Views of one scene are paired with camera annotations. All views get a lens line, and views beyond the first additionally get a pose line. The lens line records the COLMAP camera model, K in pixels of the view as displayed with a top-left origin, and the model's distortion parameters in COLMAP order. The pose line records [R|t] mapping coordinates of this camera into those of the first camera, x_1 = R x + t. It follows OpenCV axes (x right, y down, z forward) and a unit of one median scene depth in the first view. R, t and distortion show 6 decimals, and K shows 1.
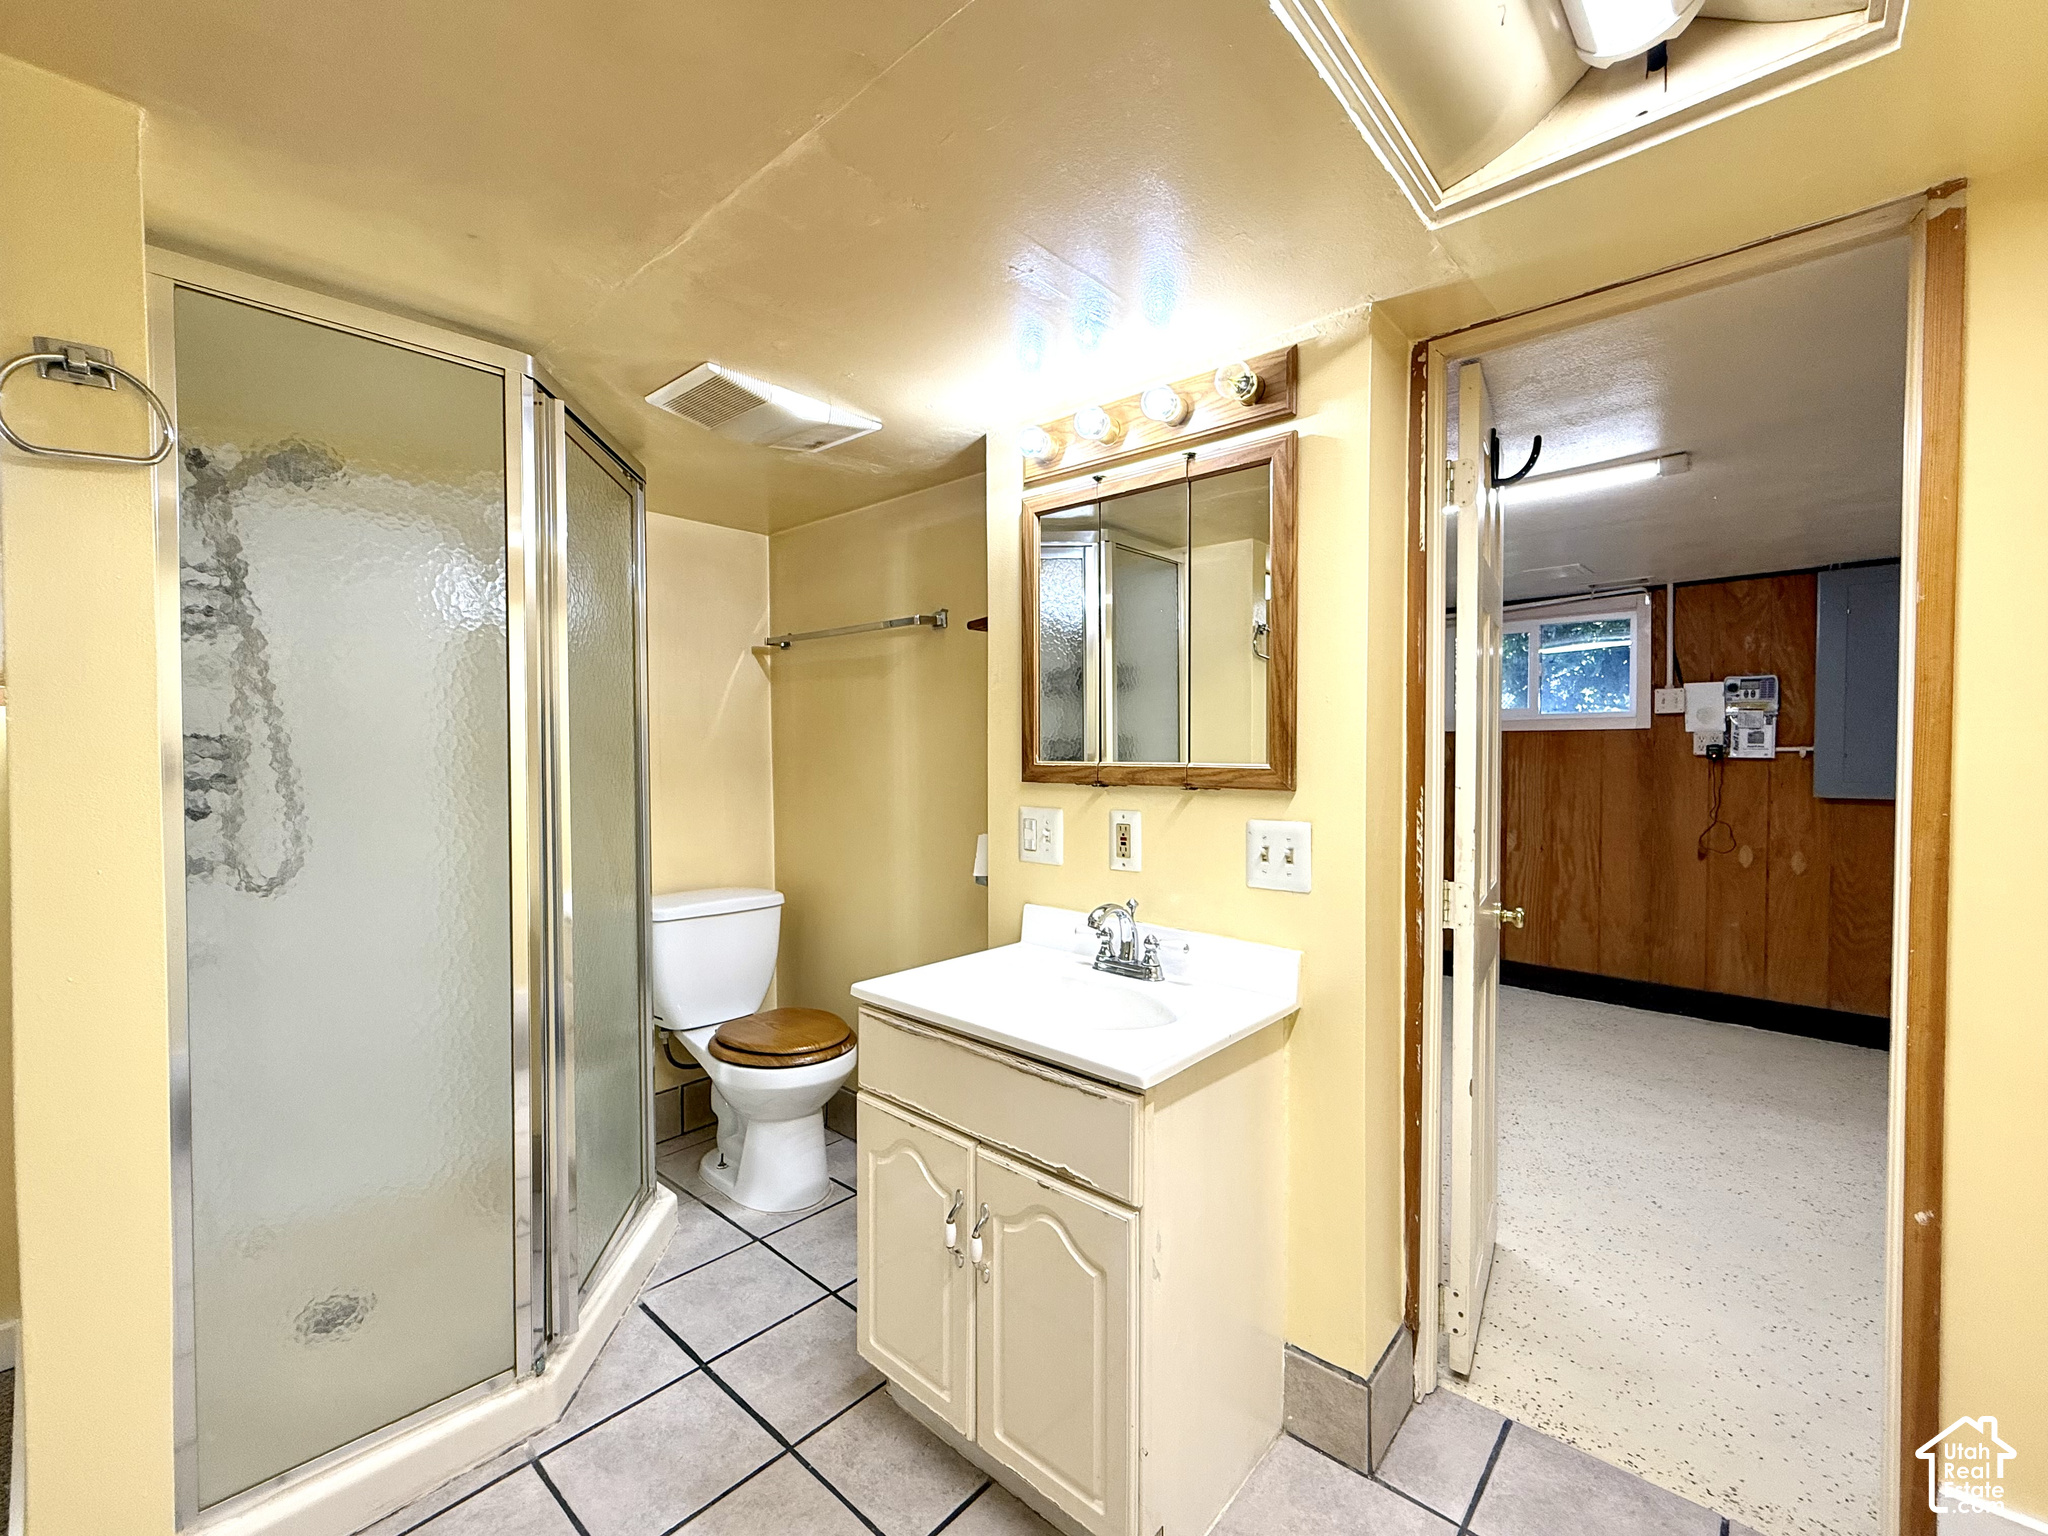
lens RADIAL K [[842.7, 0, 1024.0], [0, 842.7, 768.0], [0, 0, 1]] dist [0.001373, -0.000606]
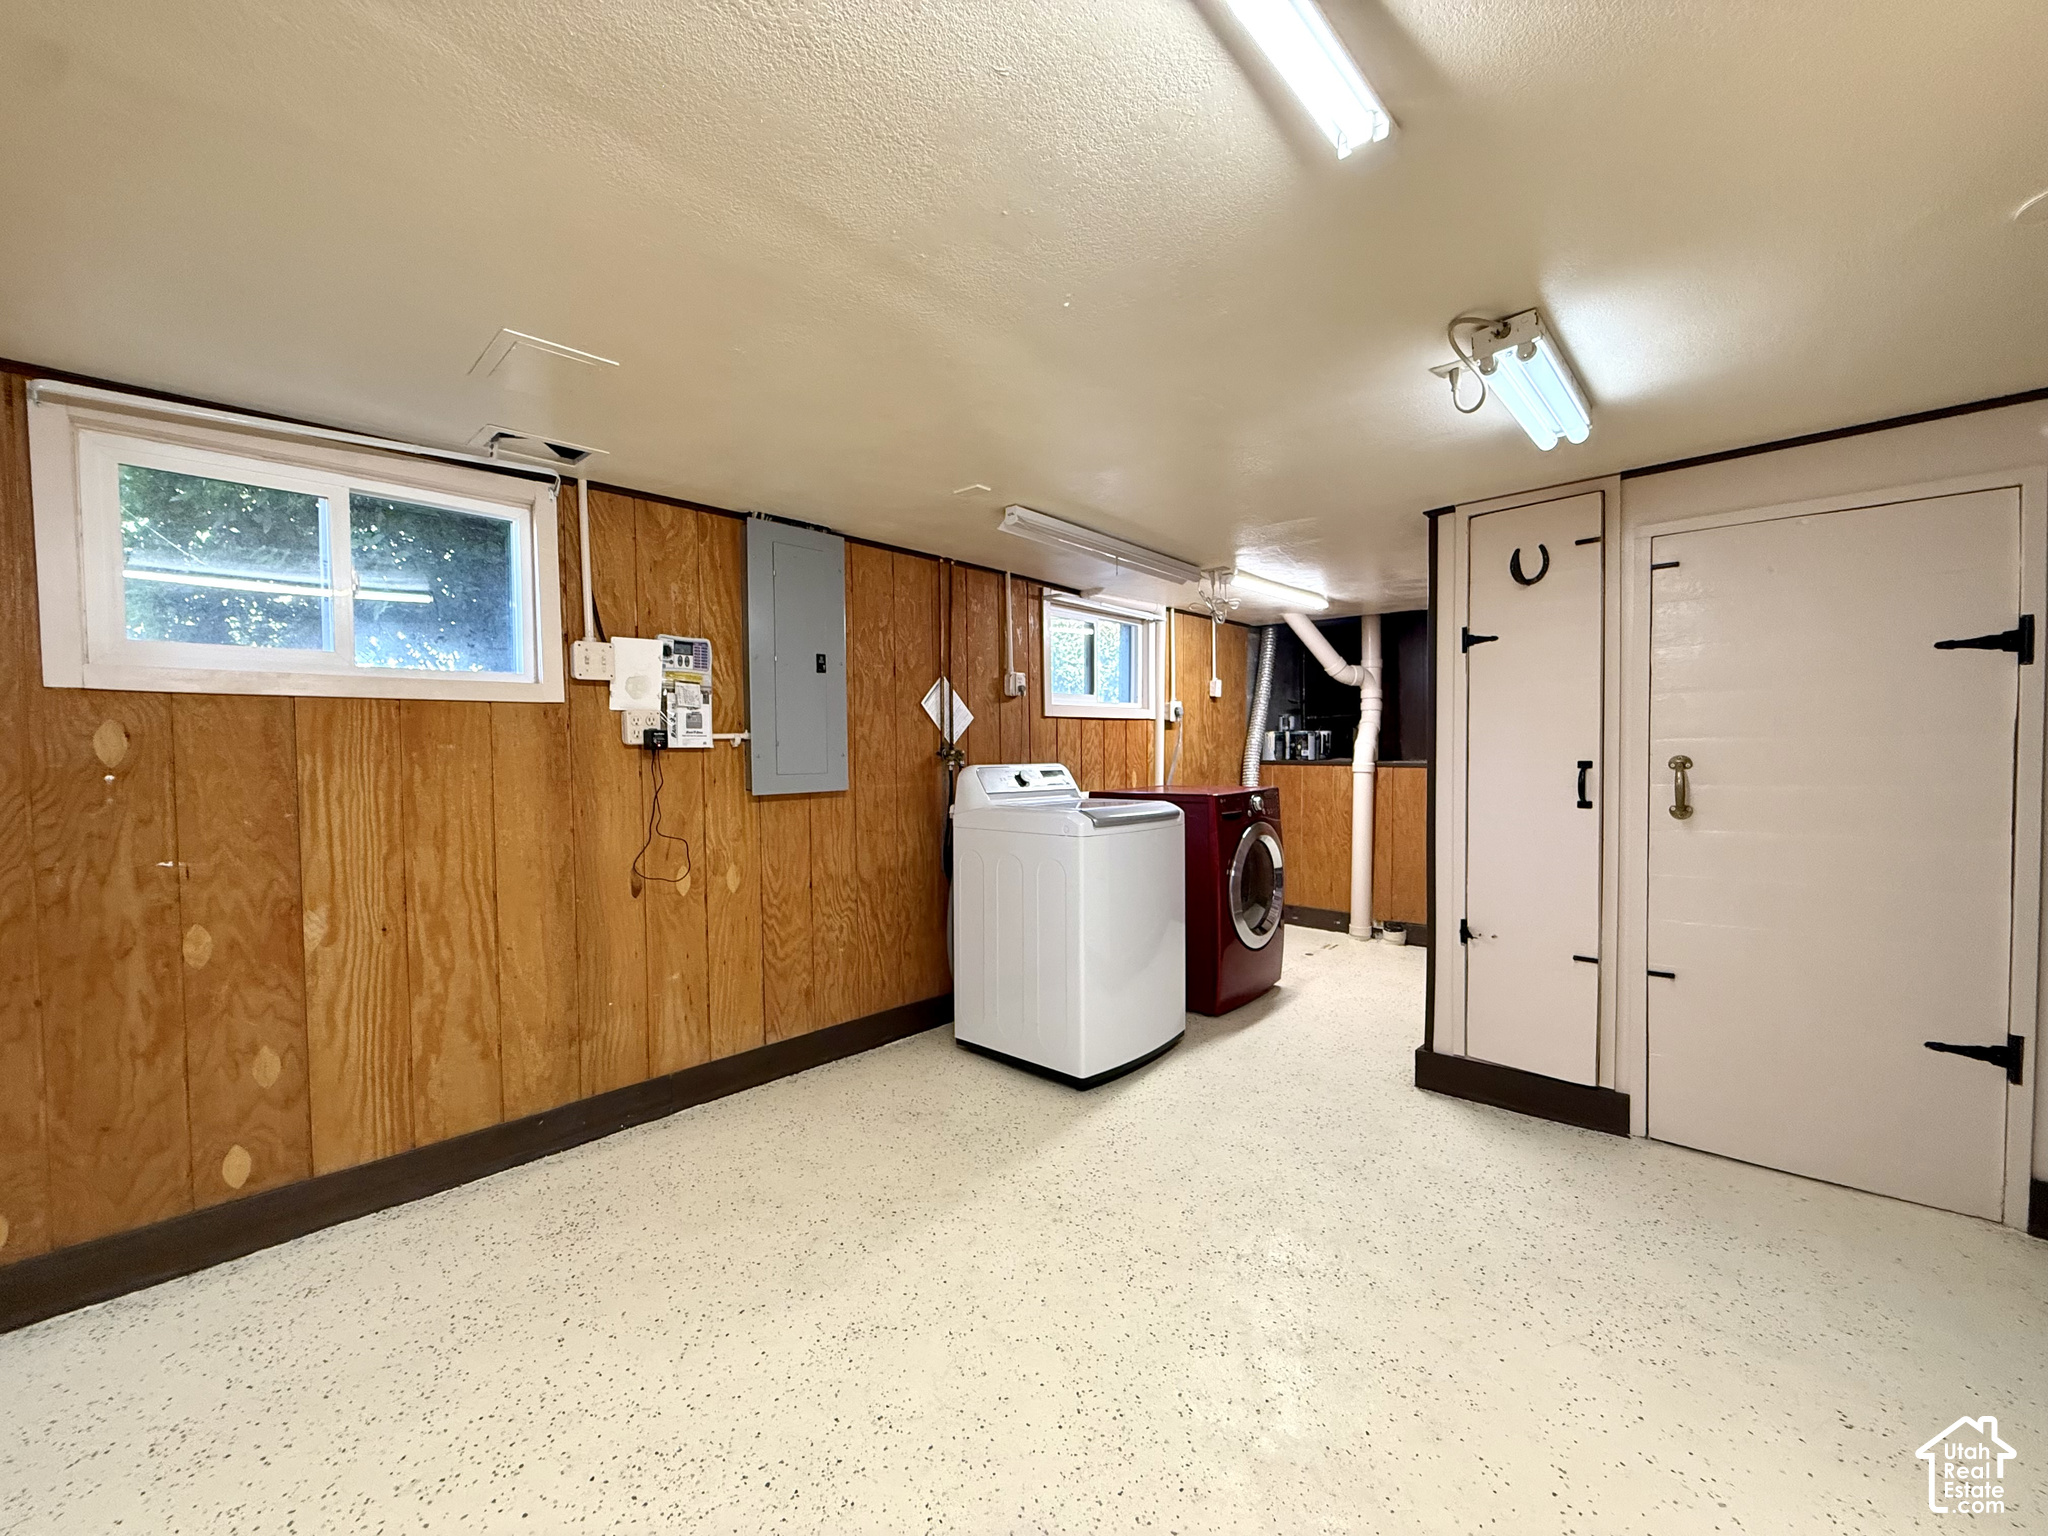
lens RADIAL K [[813.3, 0, 1024.0], [0, 813.3, 768.0], [0, 0, 1]] dist [-0.021563, -0.000158]
pose [[0.005798, -0.024037, 0.999694, 0.148241], [0.037559, 0.999011, 0.023803, -0.000160], [-0.999278, 0.037409, 0.006695, 0.685004]]
